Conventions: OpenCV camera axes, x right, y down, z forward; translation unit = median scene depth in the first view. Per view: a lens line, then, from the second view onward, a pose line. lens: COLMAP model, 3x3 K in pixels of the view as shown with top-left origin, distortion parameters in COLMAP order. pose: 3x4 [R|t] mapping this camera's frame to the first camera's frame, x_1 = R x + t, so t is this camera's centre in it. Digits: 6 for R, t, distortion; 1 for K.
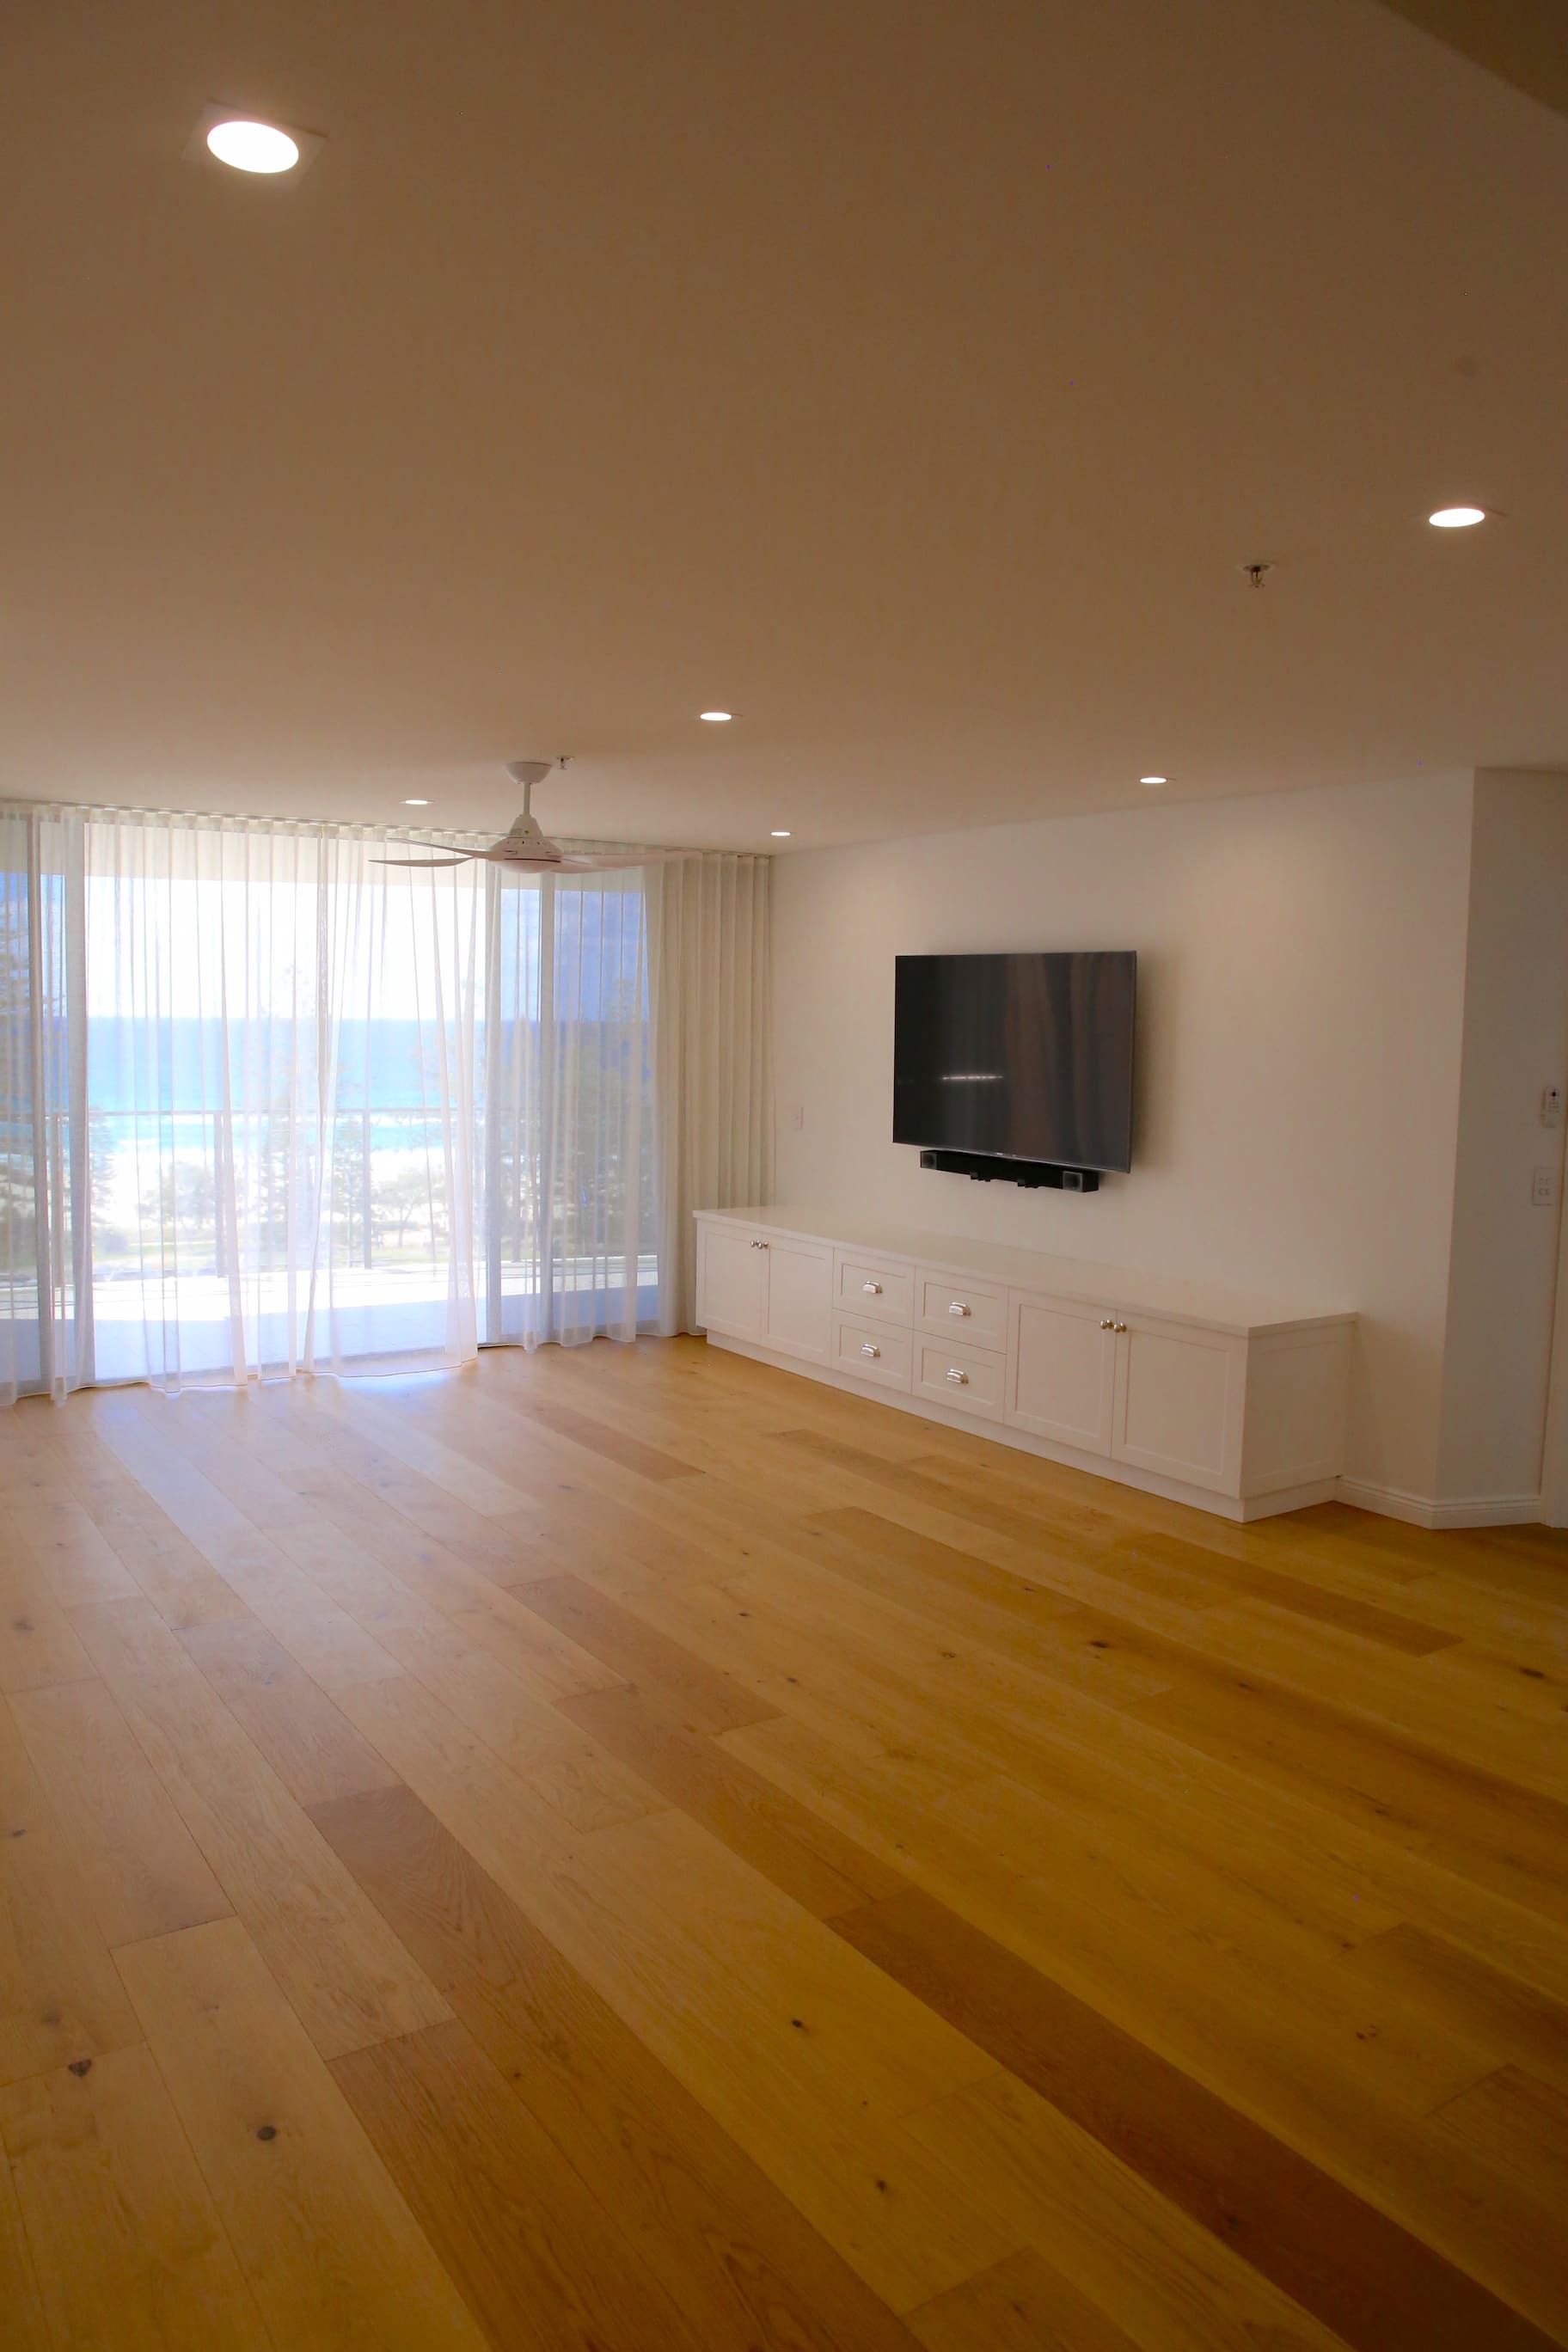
lens RADIAL K [[1610.3, 0, 739.0], [0, 1610.3, 1172.6], [0, 0, 1]] dist [-0.159911, 0.000118]
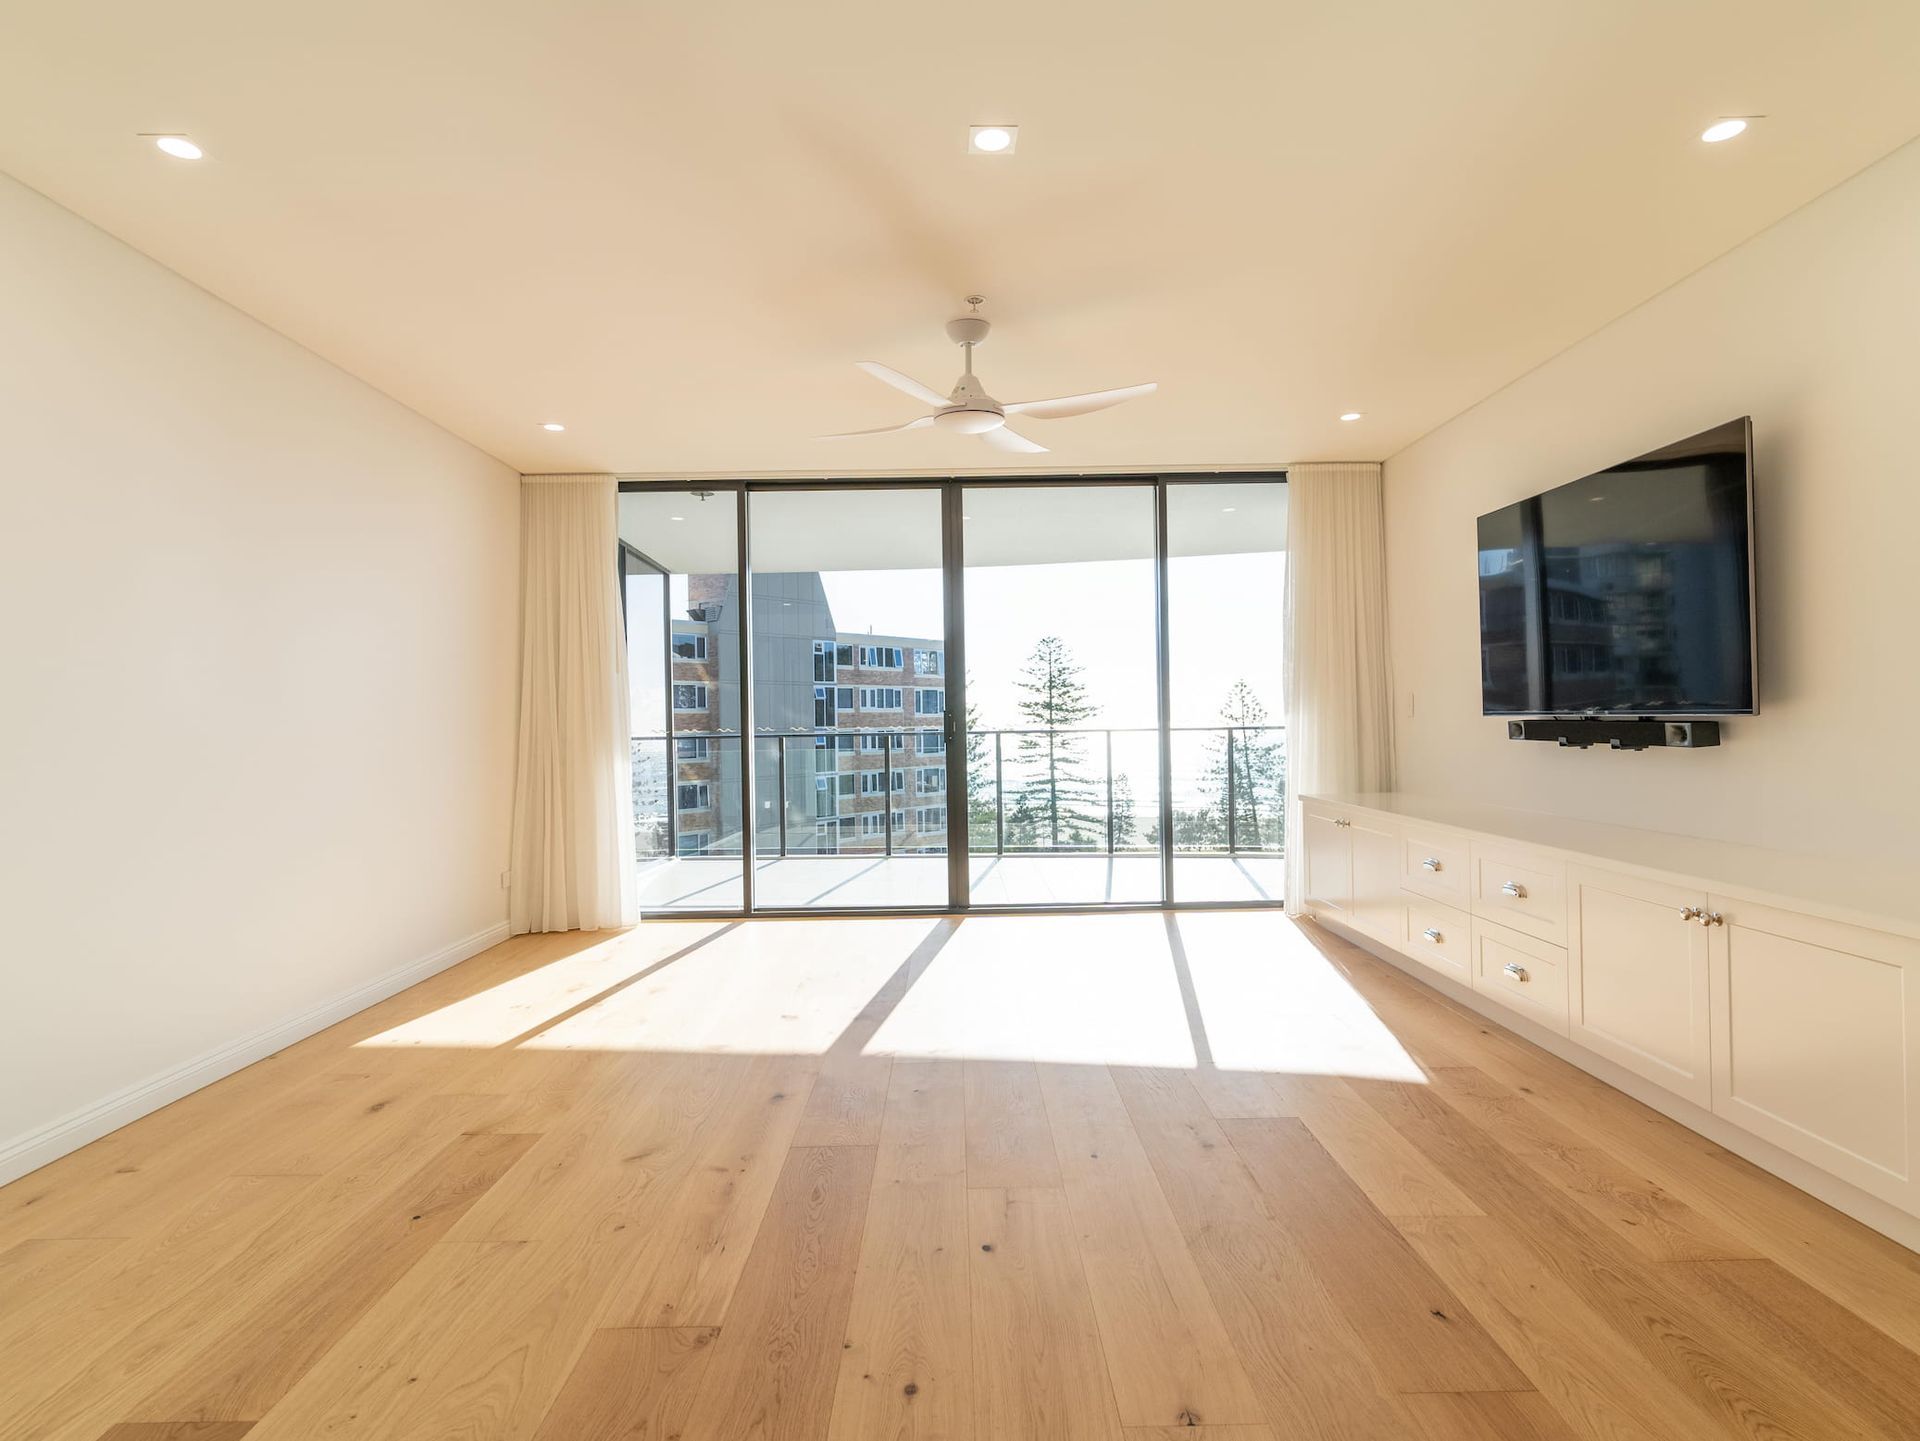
lens RADIAL K [[1010.6, 0, 960.0], [0, 1010.6, 720.5], [0, 0, 1]] dist [0.004121, 0.000807]
pose [[0.844832, -0.033090, -0.534007, 0.177787], [-0.019106, 0.995583, -0.091919, 0.051473], [0.534690, 0.087858, 0.840469, 0.396439]]
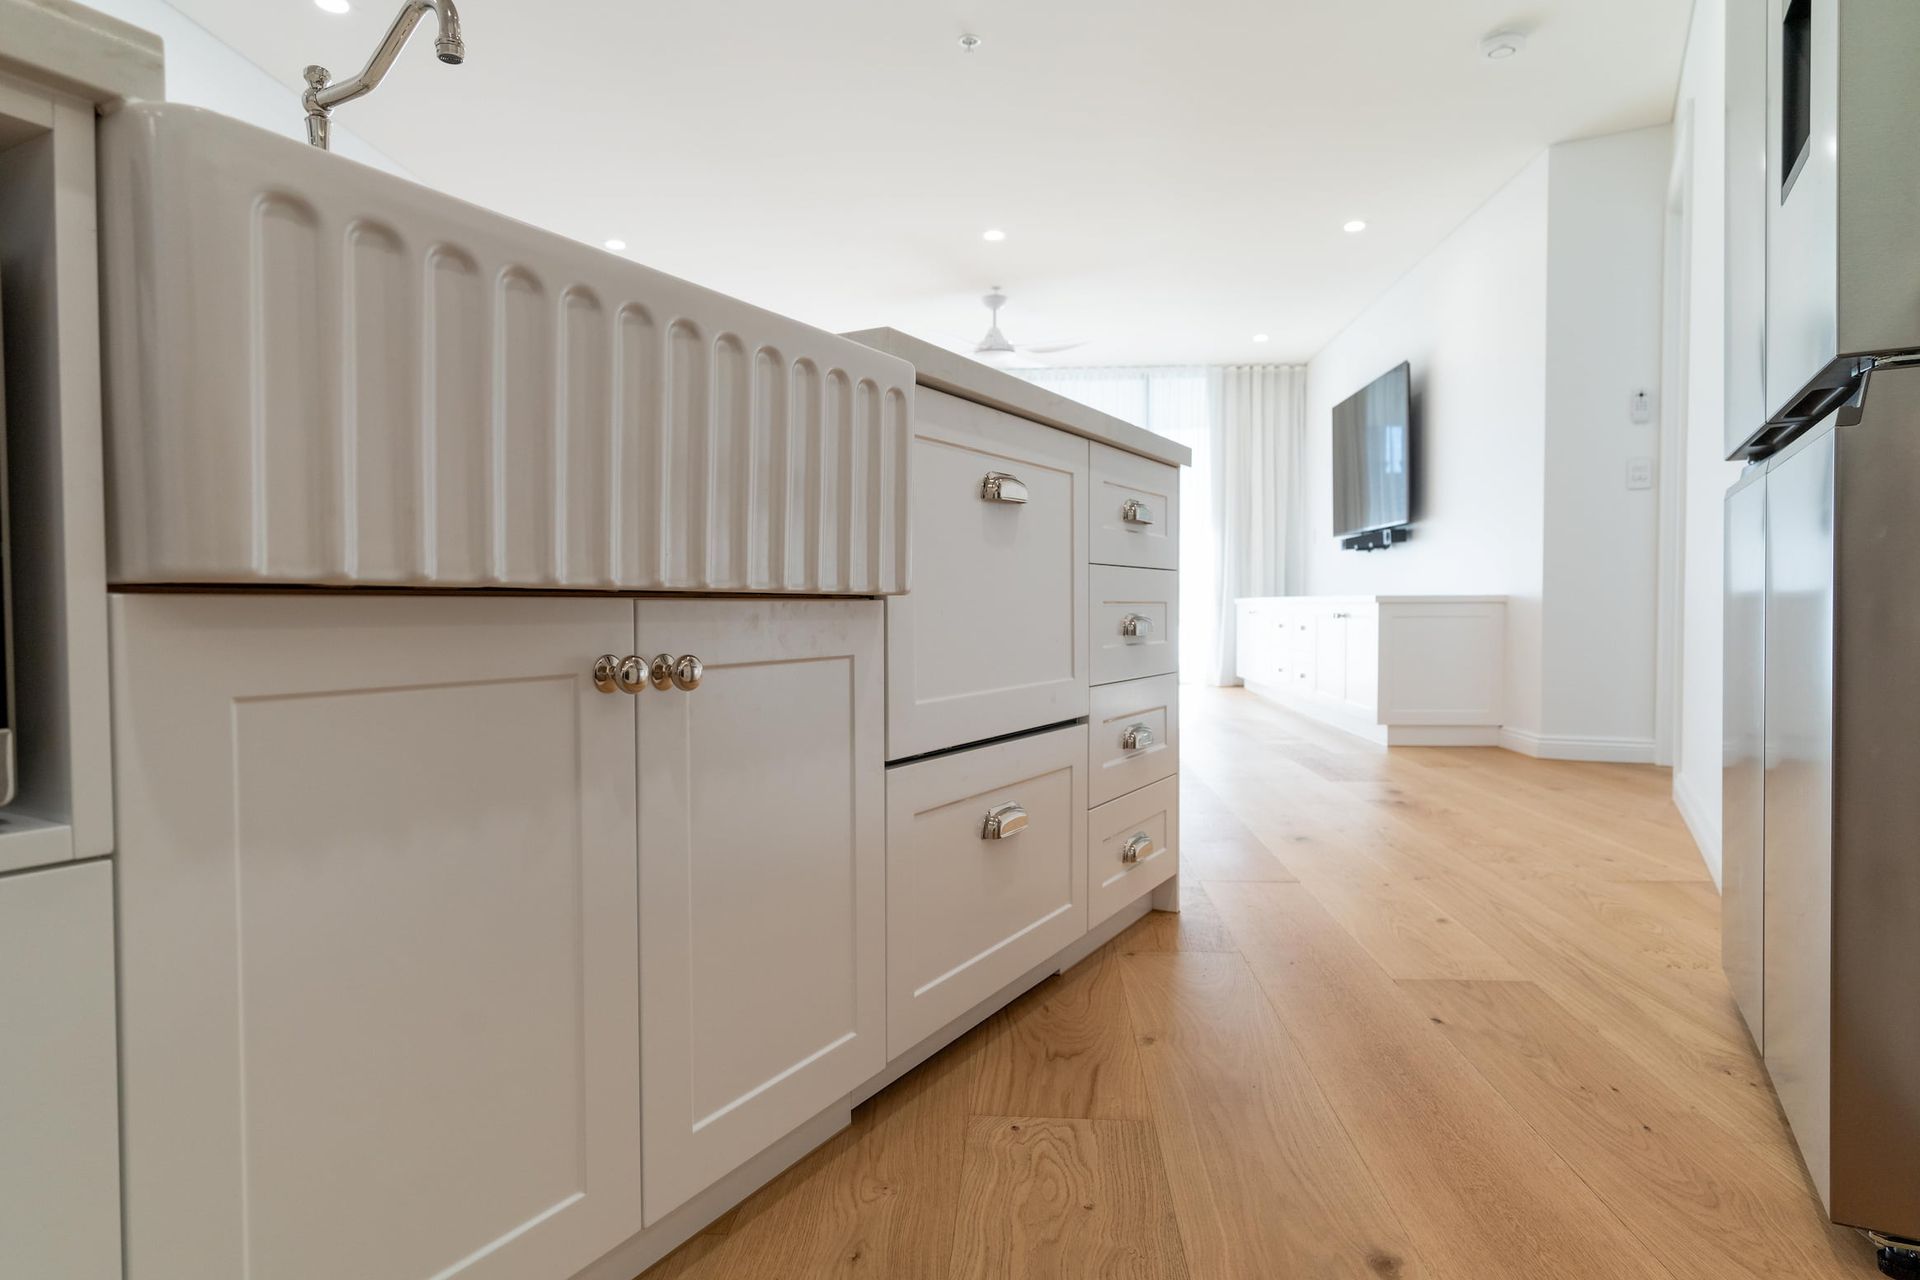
lens RADIAL K [[1111.7, 0, 960.0], [0, 1111.7, 640.0], [0, 0, 1]] dist [-0.000879, 0.001872]
pose [[0.802576, -0.001112, -0.596548, 0.491427], [-0.040698, 0.997566, -0.056613, 0.166399], [0.595160, 0.069715, 0.800578, 0.010465]]
